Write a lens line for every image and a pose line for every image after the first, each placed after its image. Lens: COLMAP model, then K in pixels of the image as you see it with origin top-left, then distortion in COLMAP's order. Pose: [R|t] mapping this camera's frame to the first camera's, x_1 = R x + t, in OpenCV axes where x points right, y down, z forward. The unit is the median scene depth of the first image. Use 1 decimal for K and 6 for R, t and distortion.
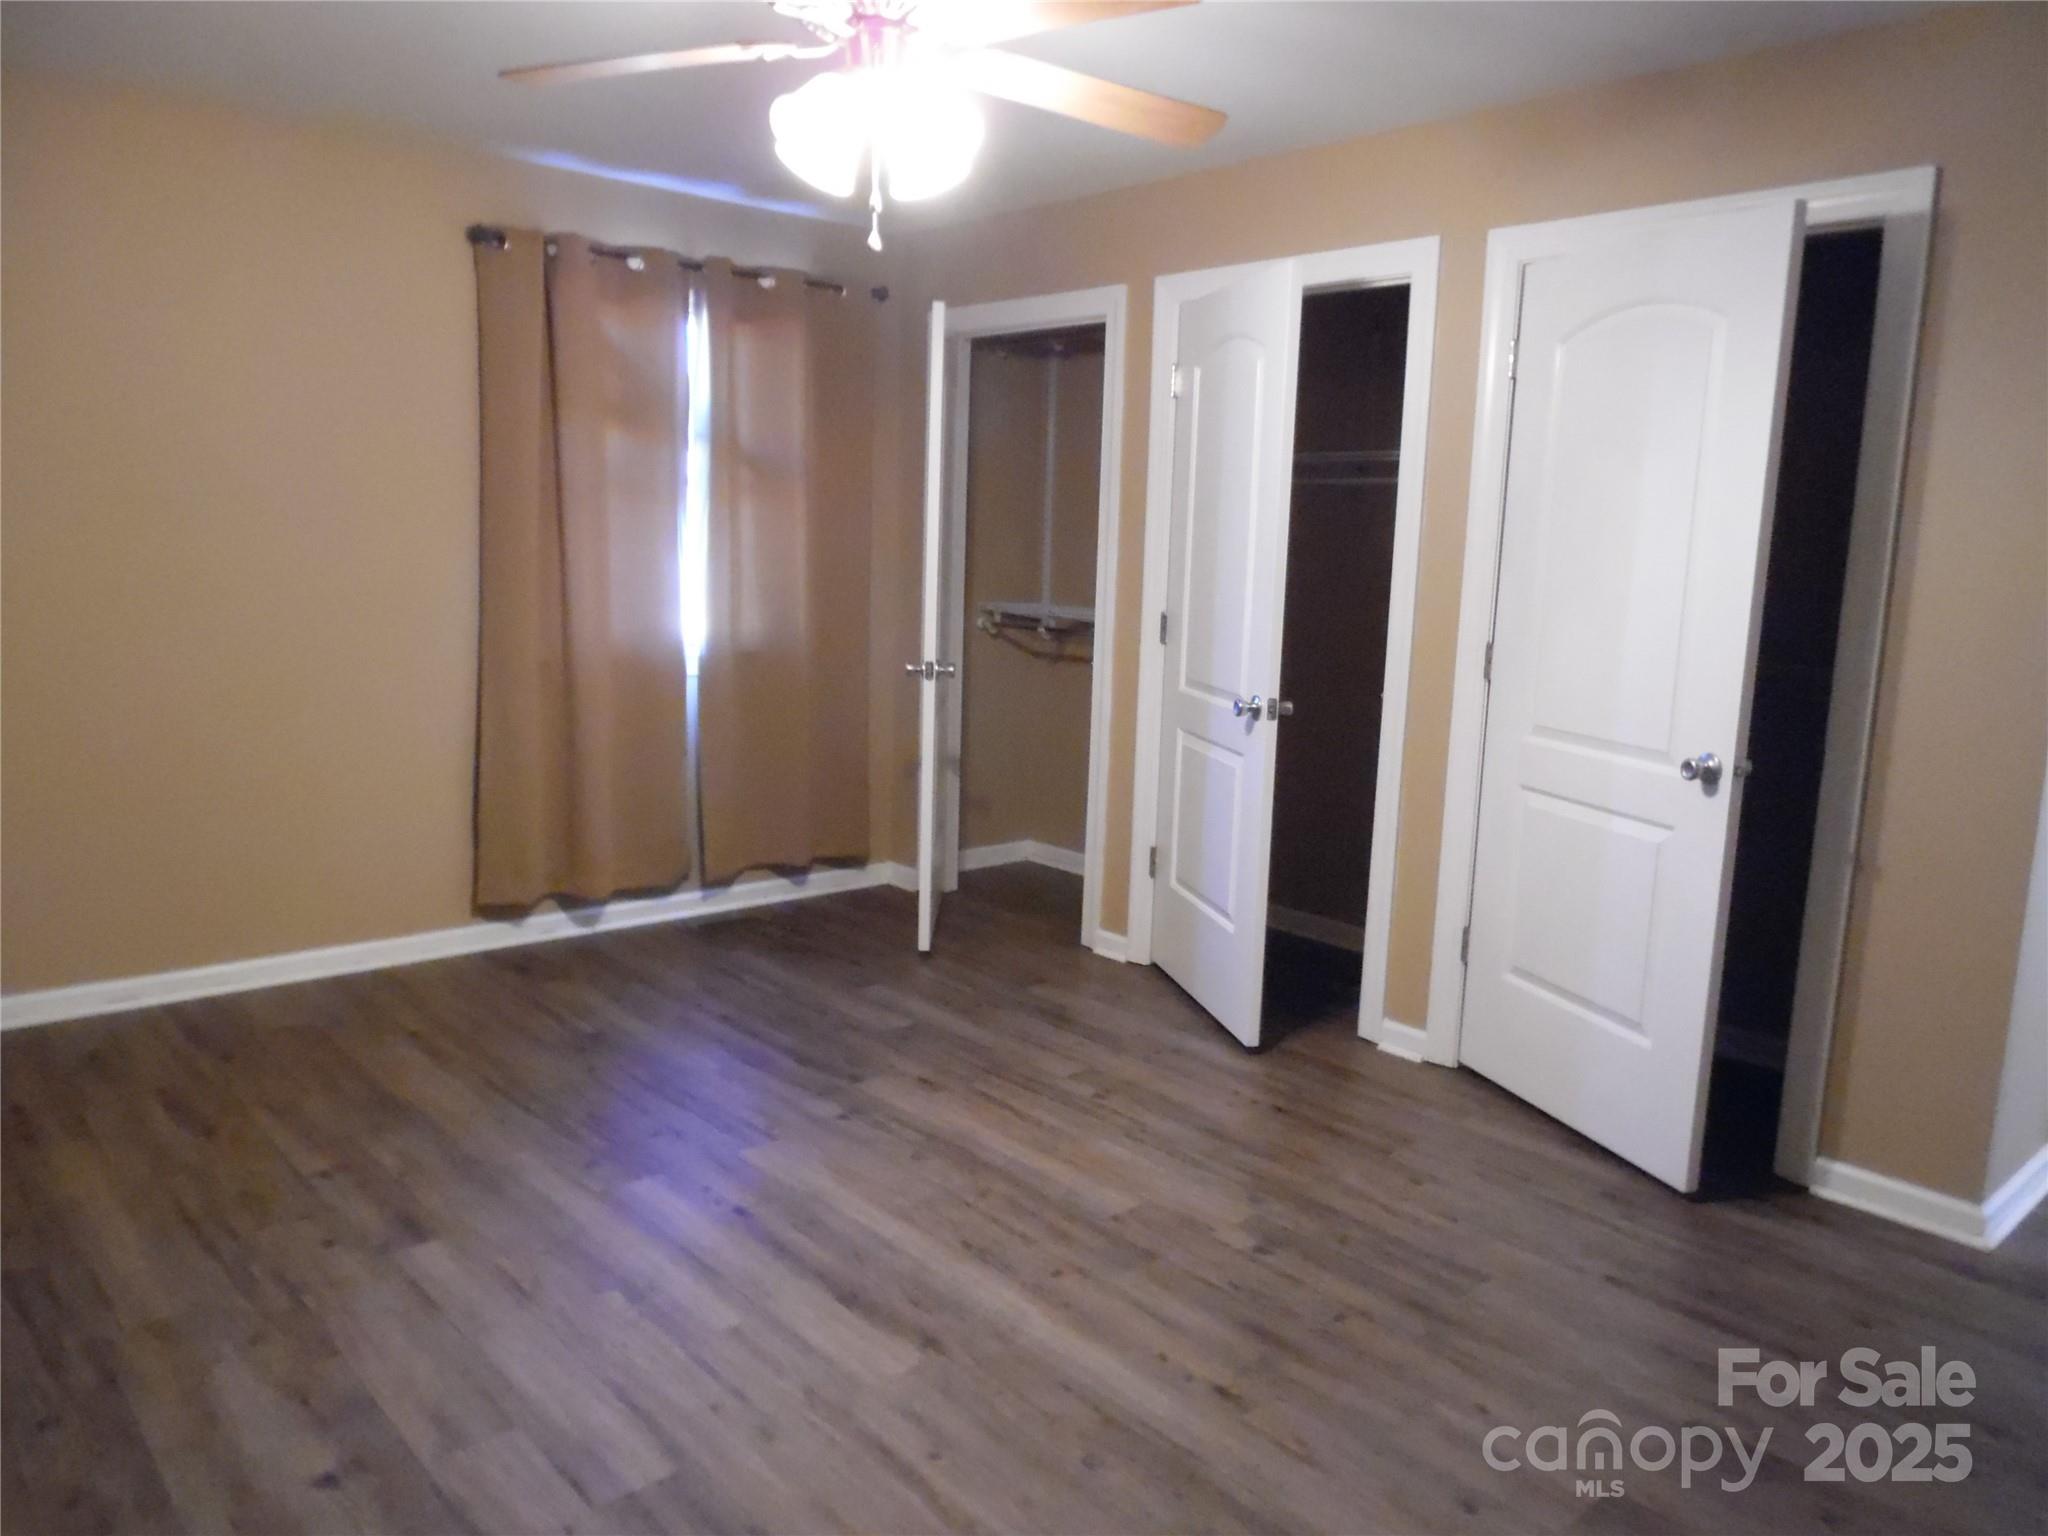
lens RADIAL K [[1497.9, 0, 1041.9], [0, 1497.9, 763.3], [0, 0, 1]] dist [0.002983, -0.003210]
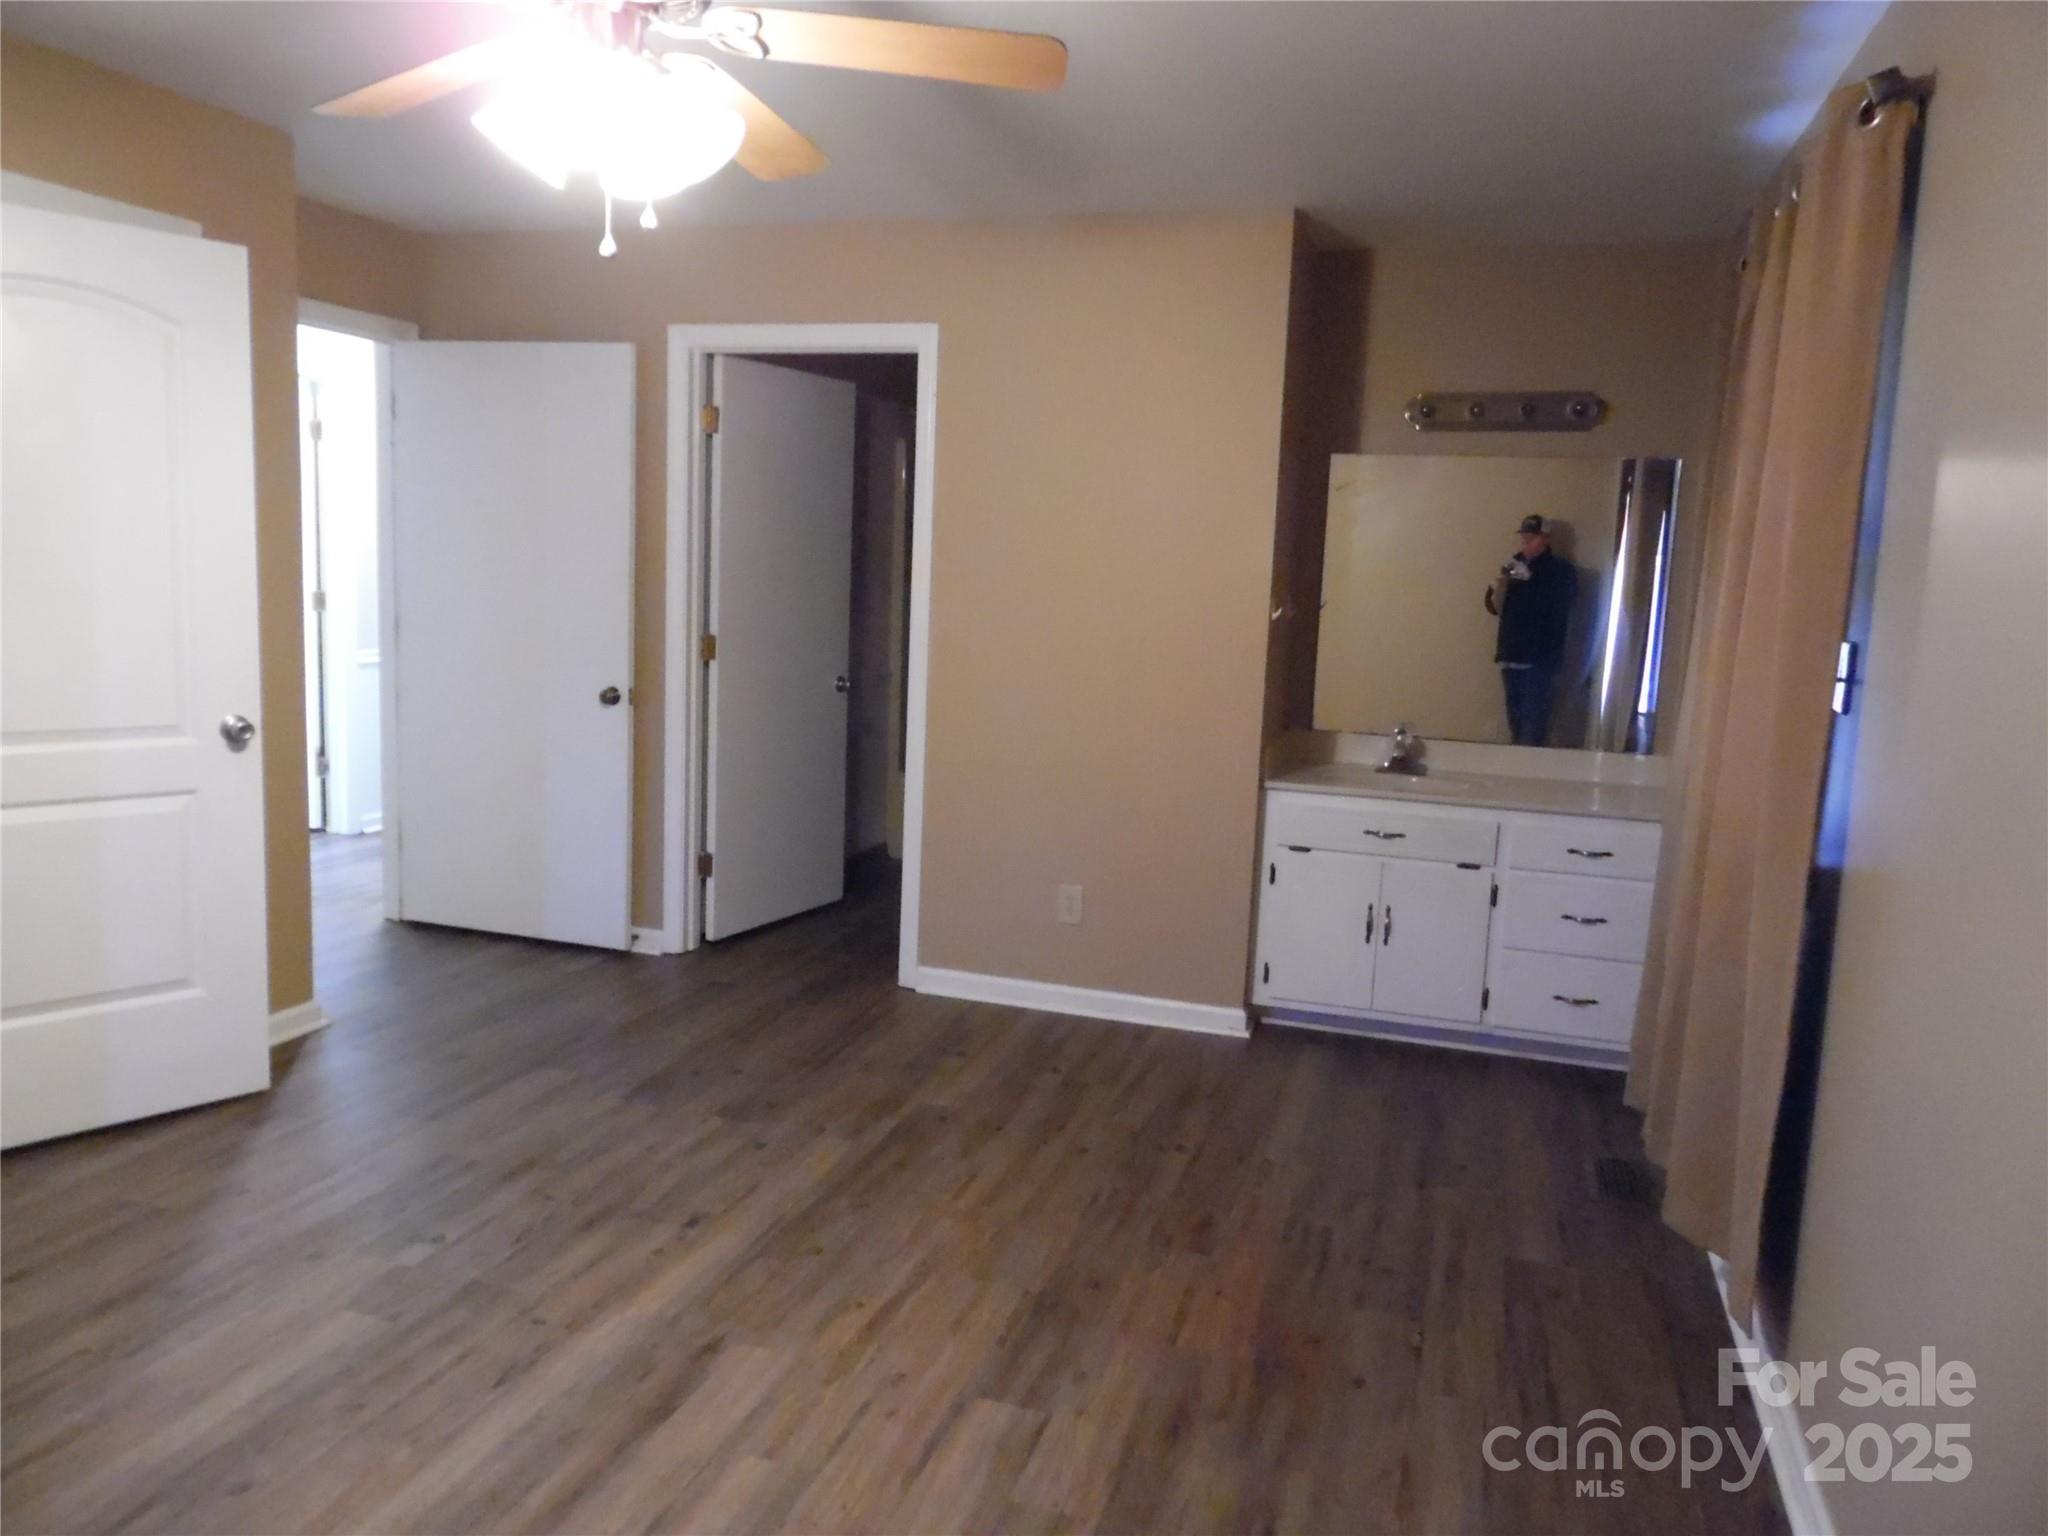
lens RADIAL K [[1497.9, 0, 1041.9], [0, 1497.9, 763.3], [0, 0, 1]] dist [0.002983, -0.003210]
pose [[-0.531409, -0.172475, 0.829371, -0.982044], [0.057857, 0.969378, 0.238662, -0.244375], [-0.845137, 0.174812, -0.505157, 1.240558]]
